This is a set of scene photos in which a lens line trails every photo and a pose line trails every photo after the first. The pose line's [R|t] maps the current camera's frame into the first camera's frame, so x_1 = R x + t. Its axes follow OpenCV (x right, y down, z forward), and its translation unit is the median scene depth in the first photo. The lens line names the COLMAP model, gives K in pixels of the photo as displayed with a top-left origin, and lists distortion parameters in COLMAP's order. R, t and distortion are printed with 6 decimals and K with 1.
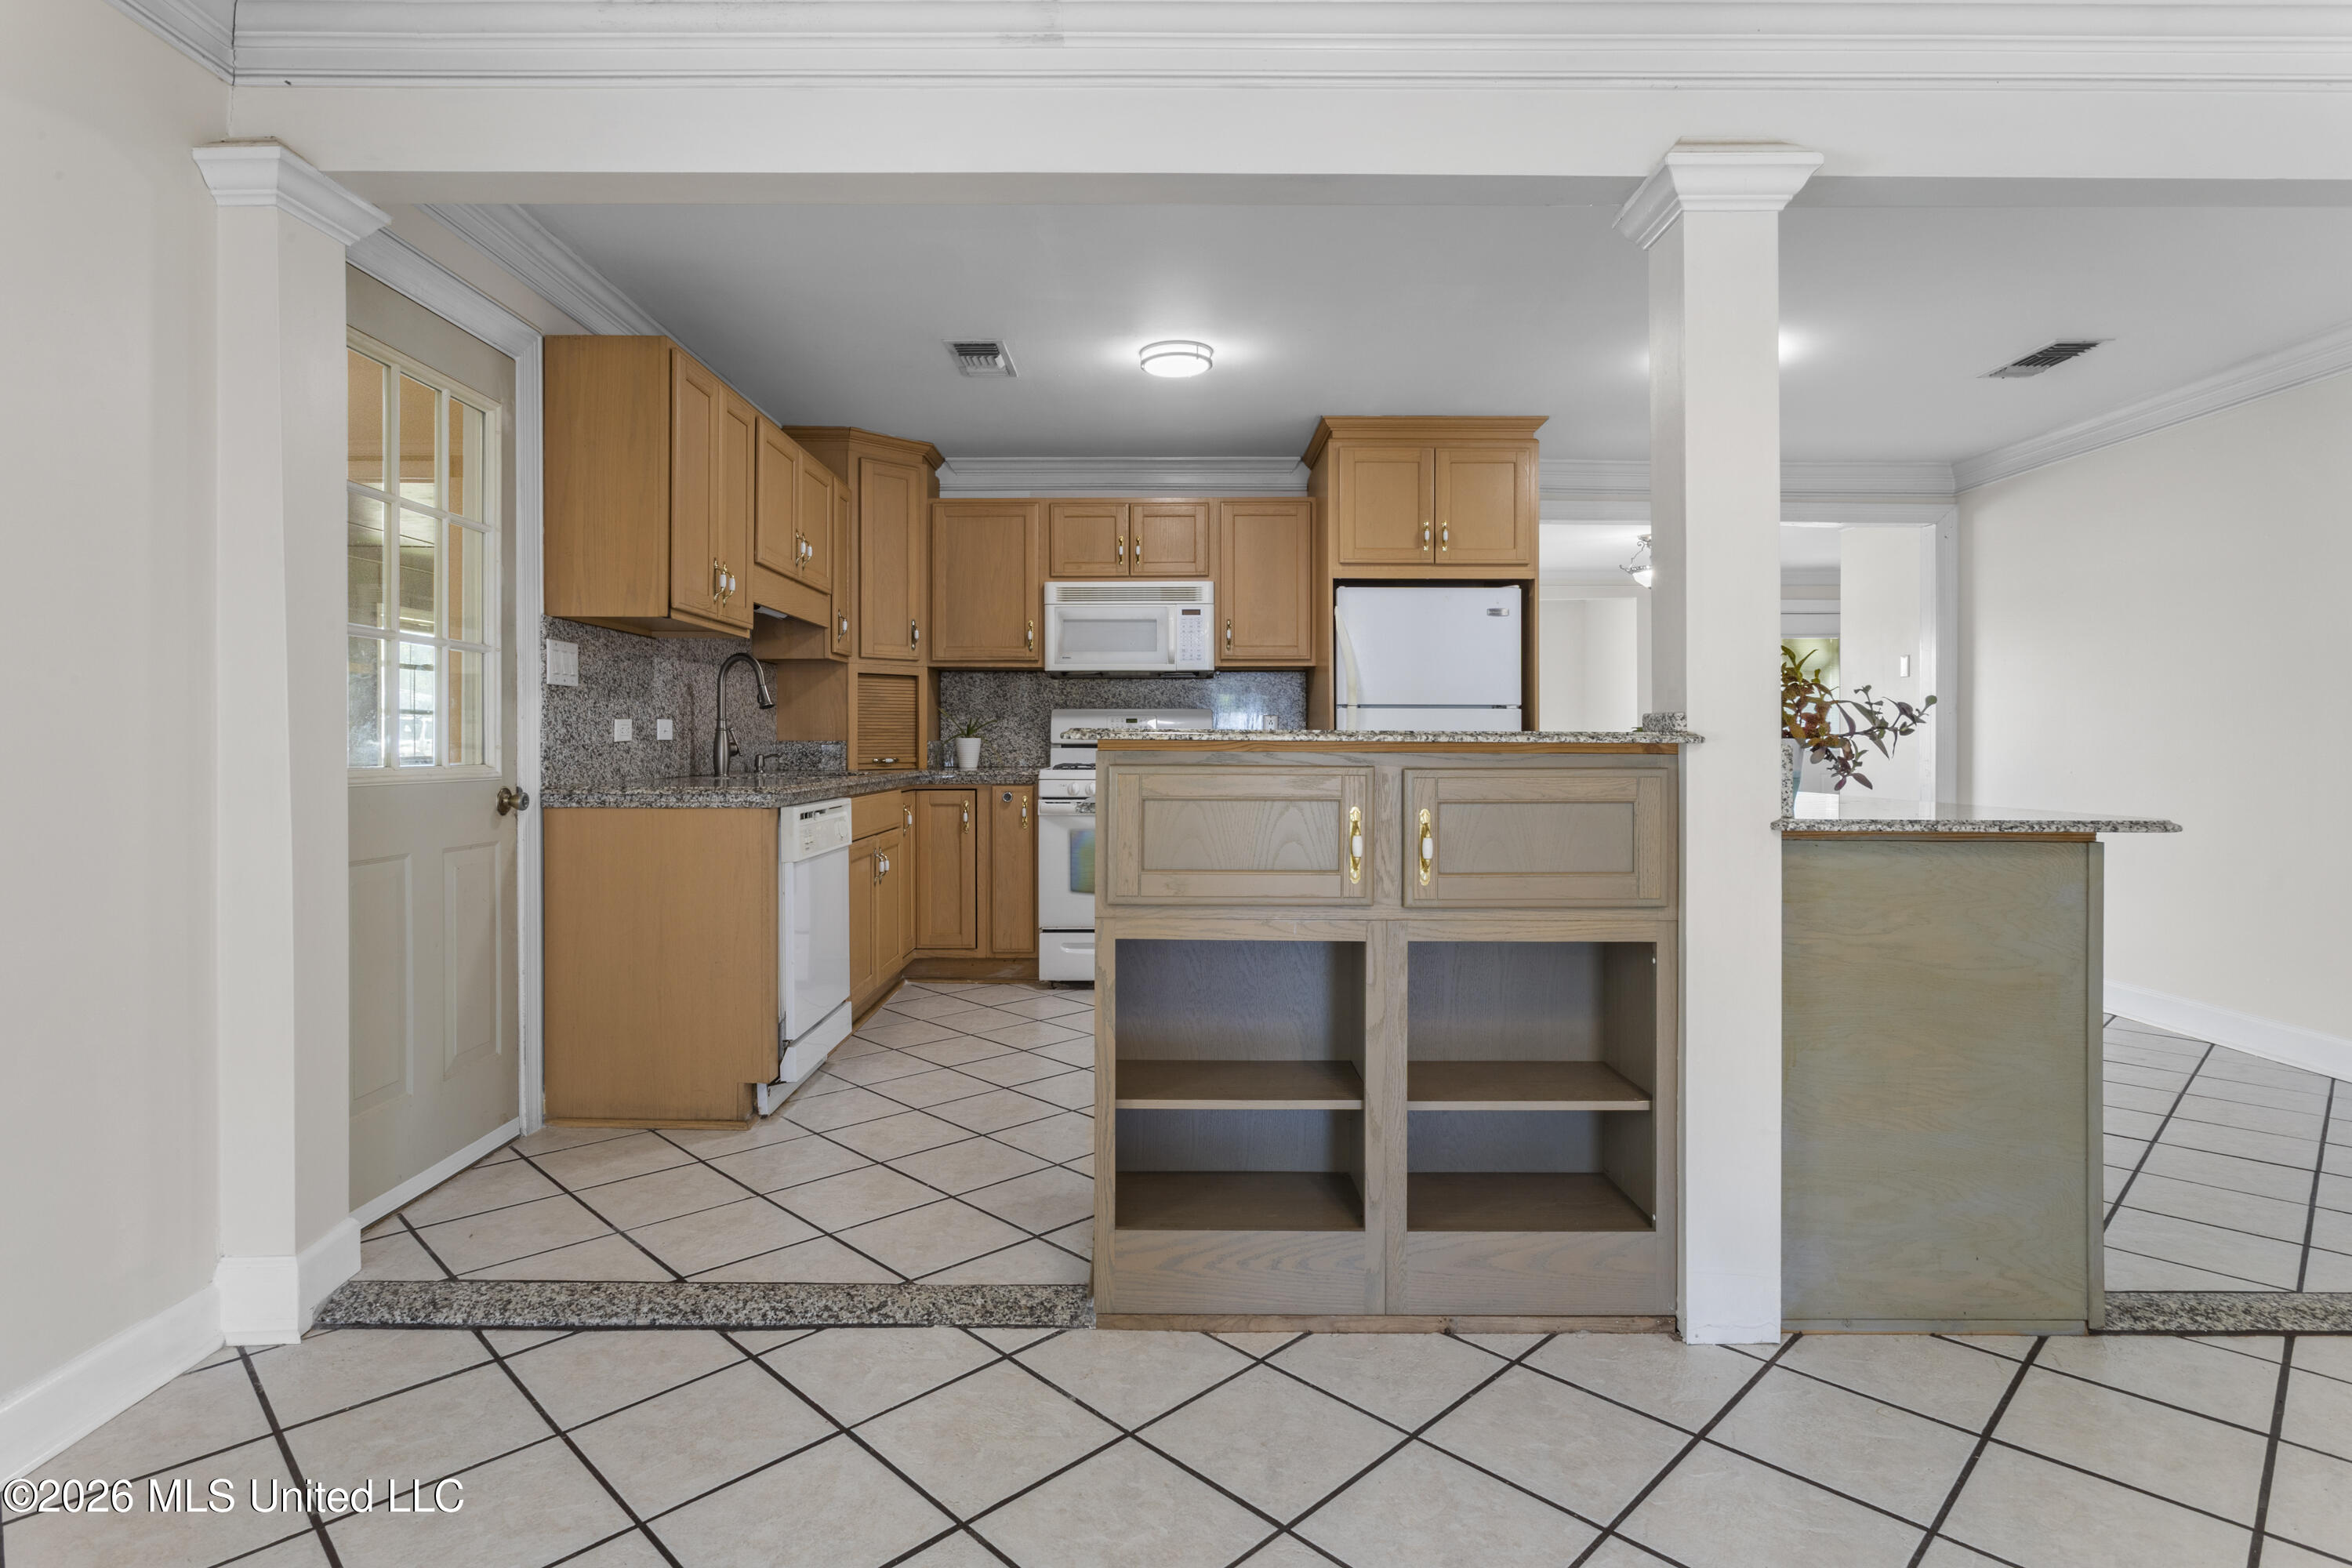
lens RADIAL K [[1191.7, 0, 1161.8], [0, 1191.7, 734.2], [0, 0, 1]] dist [-0.013418, 0.001927]
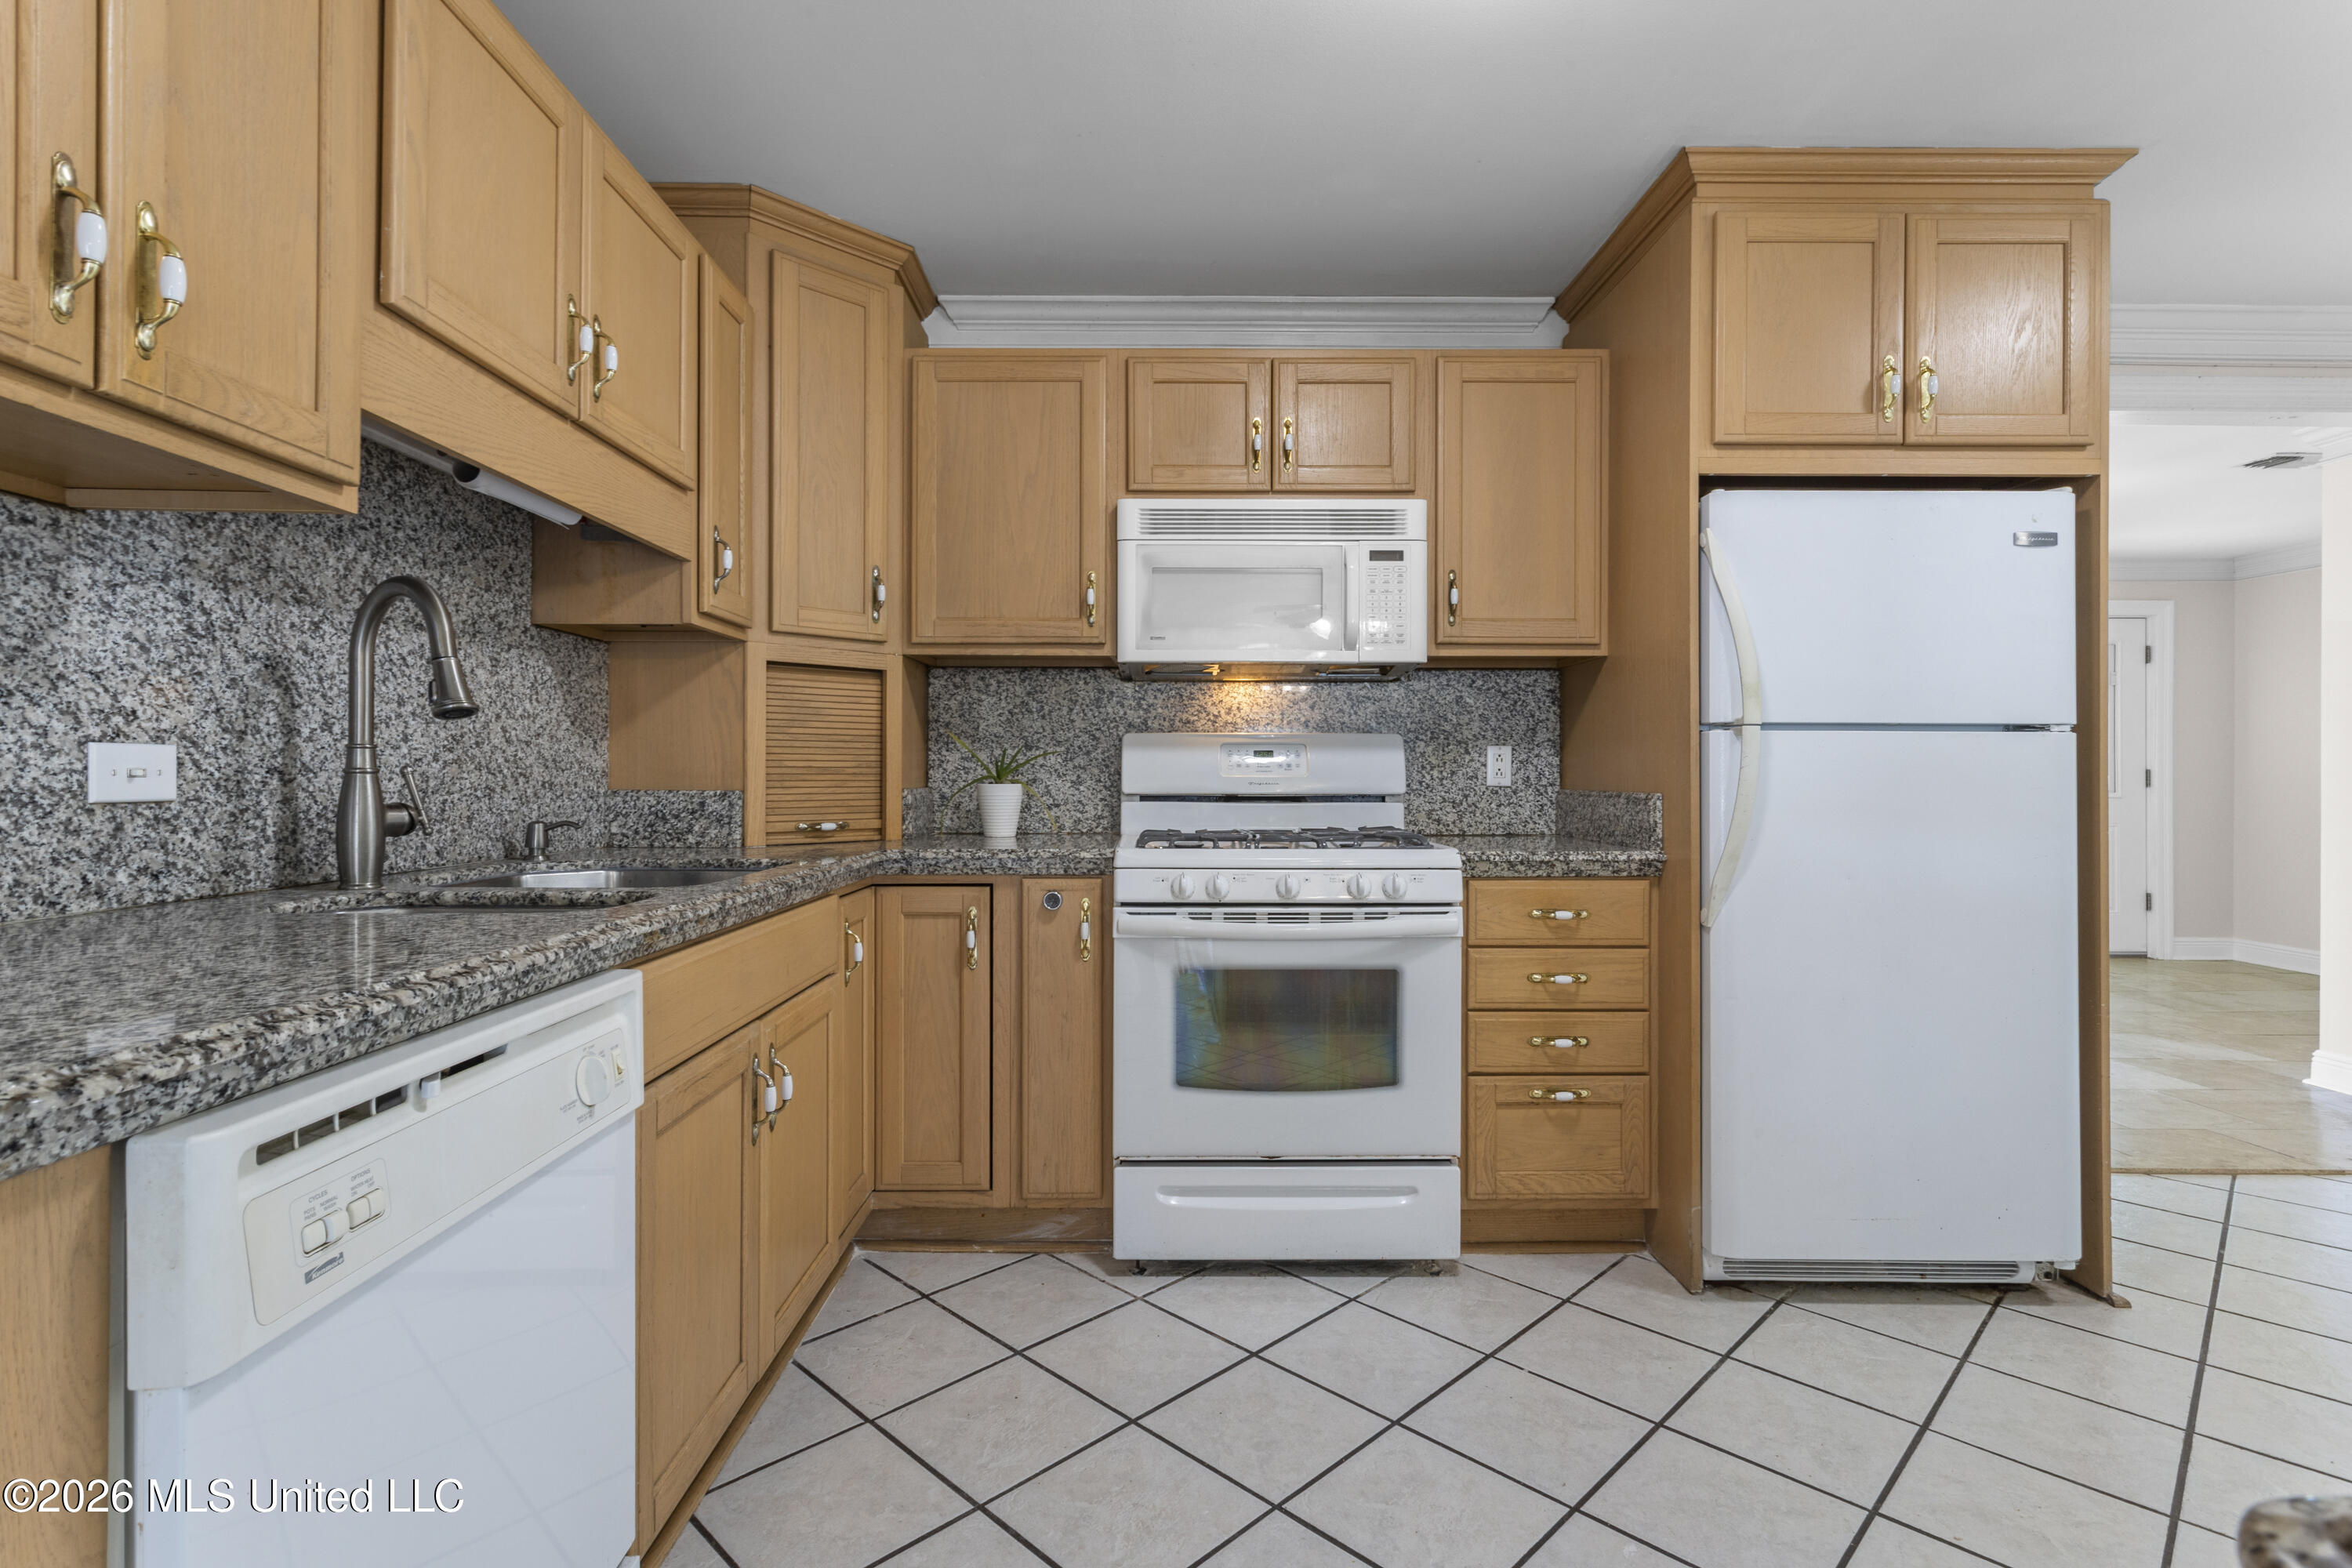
lens RADIAL K [[1118.5, 0, 1157.0], [0, 1118.5, 771.1], [0, 0, 1]] dist [-0.003907, 0.002259]
pose [[0.999994, 0.003544, 0.000199, -0.085273], [-0.003545, 0.999992, 0.002105, -0.004645], [-0.000192, -0.002105, 0.999998, 0.519785]]
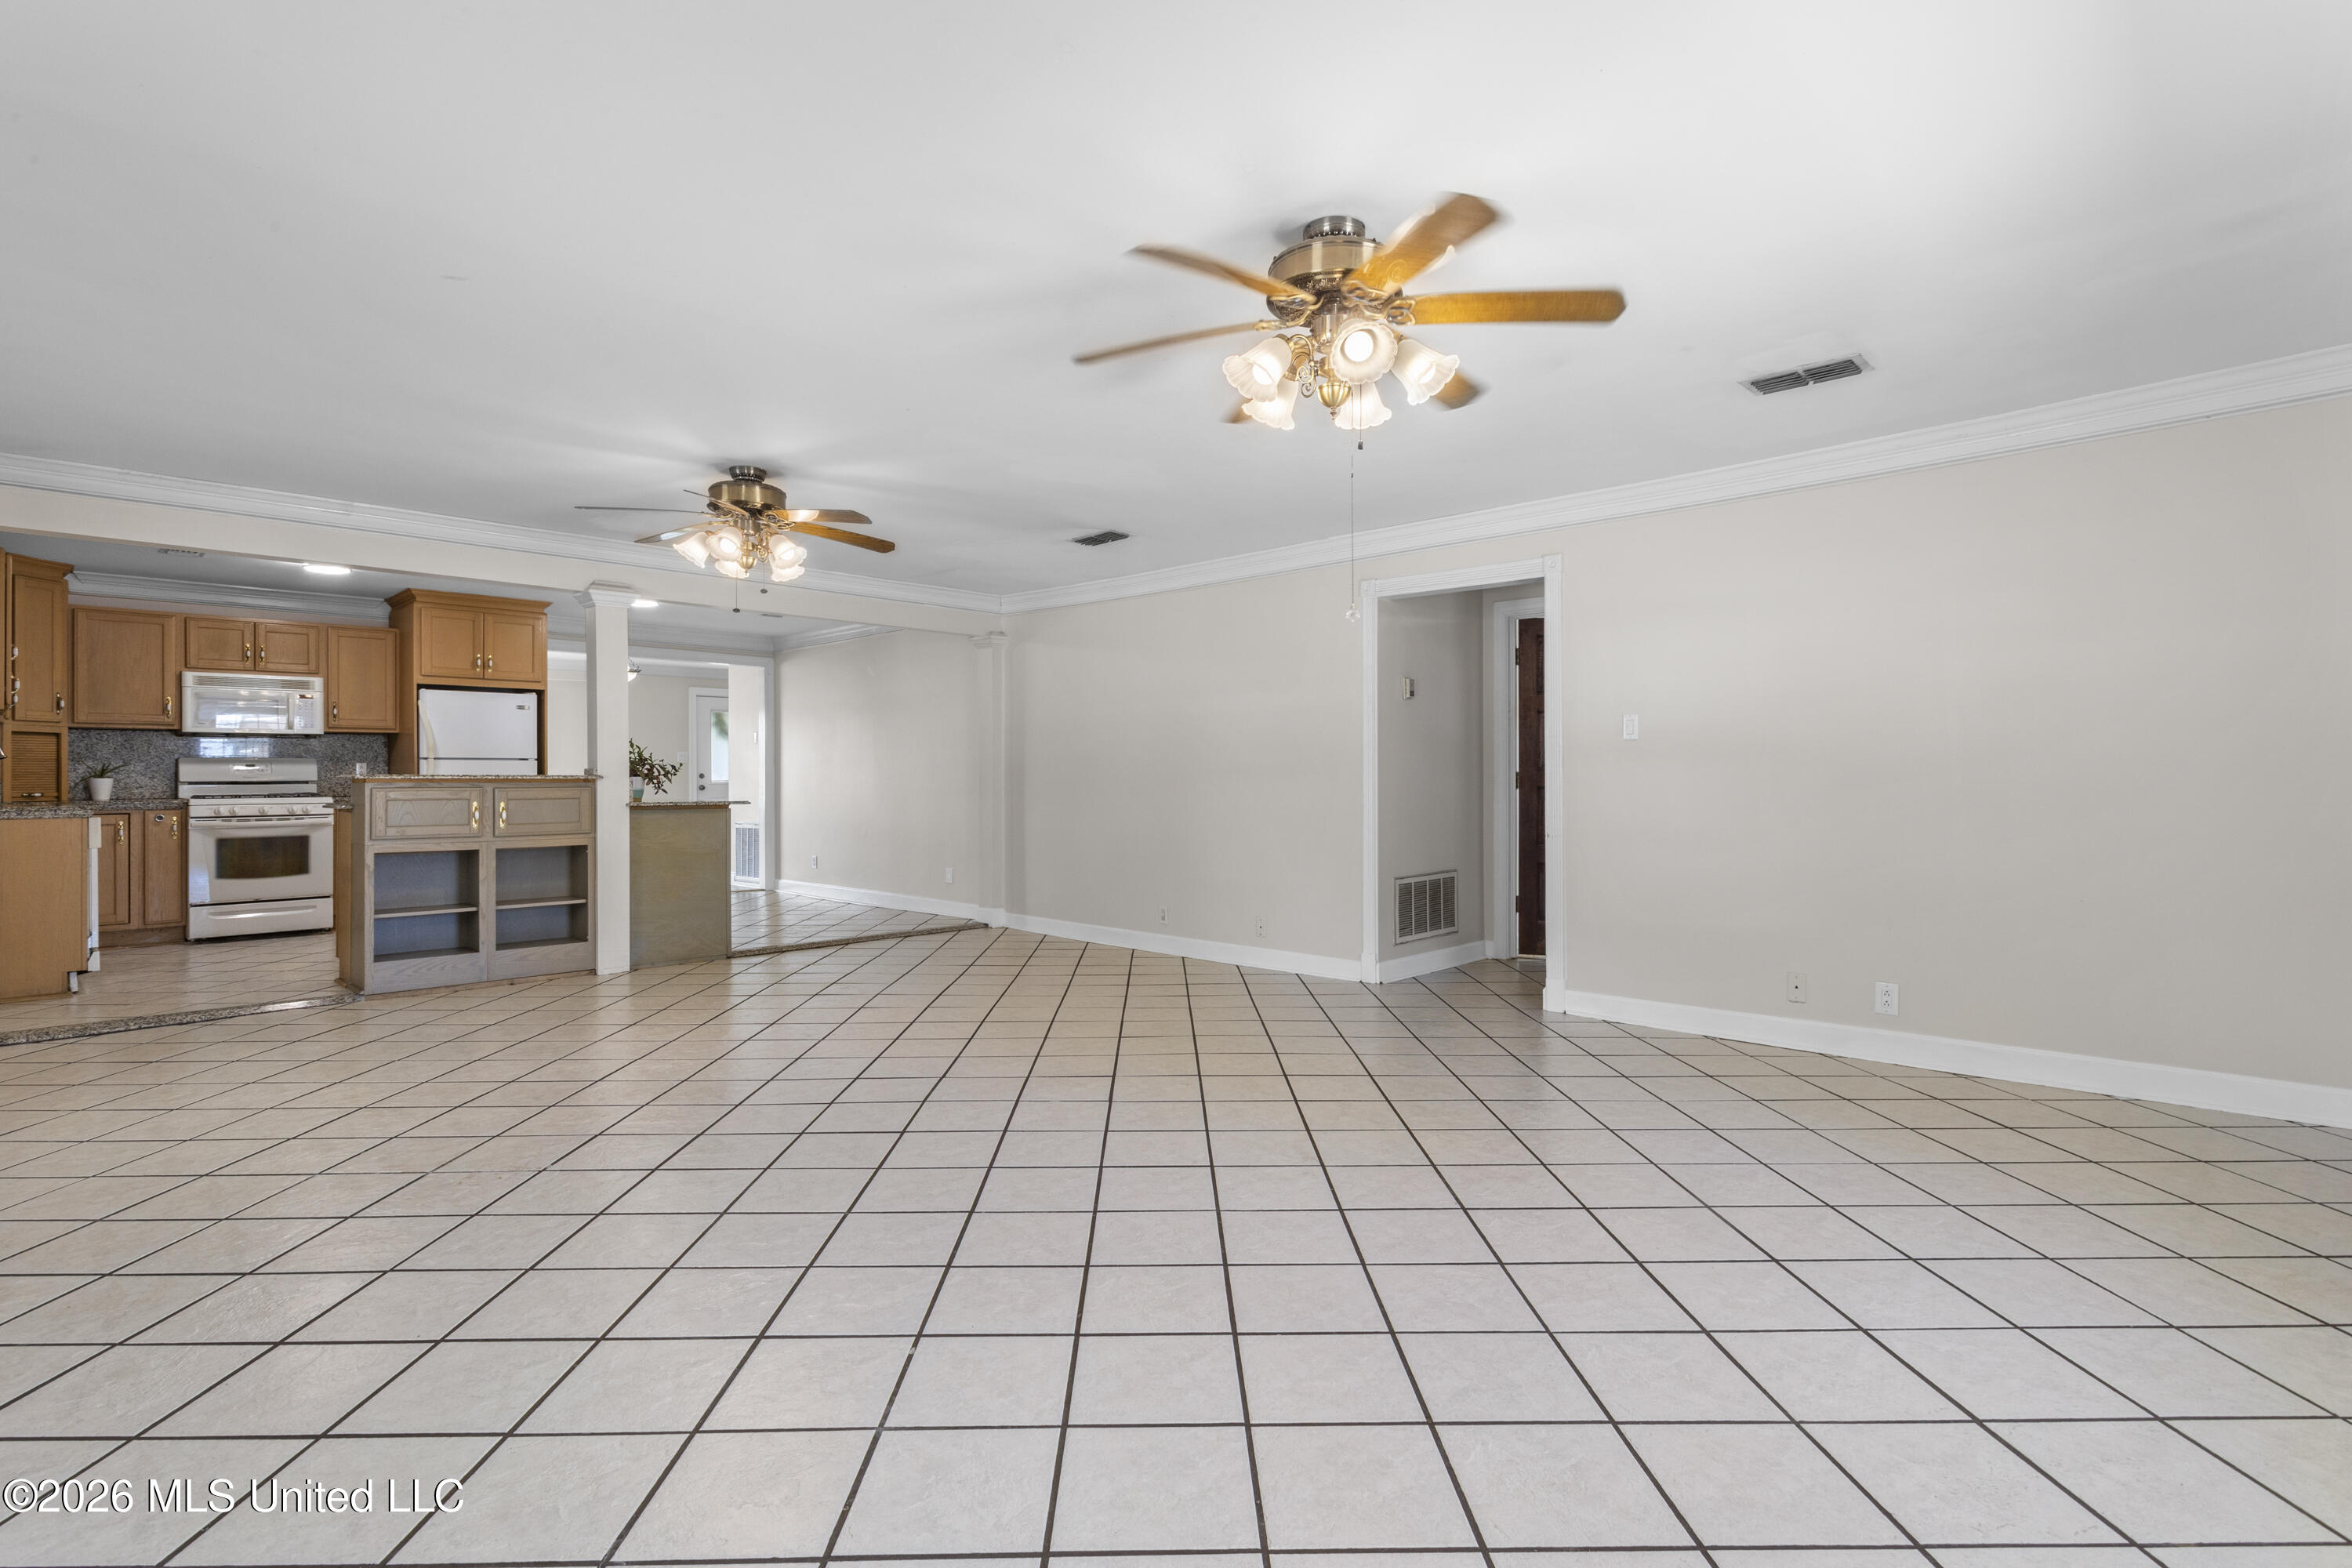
lens RADIAL K [[1118.5, 0, 1143.7], [0, 1118.5, 767.7], [0, 0, 1]] dist [-0.003907, 0.002259]
pose [[0.700710, 0.001396, 0.713445, -0.265555], [0.000950, 0.999995, -0.002890, -0.004614], [-0.713445, 0.002703, 0.700706, -0.855622]]
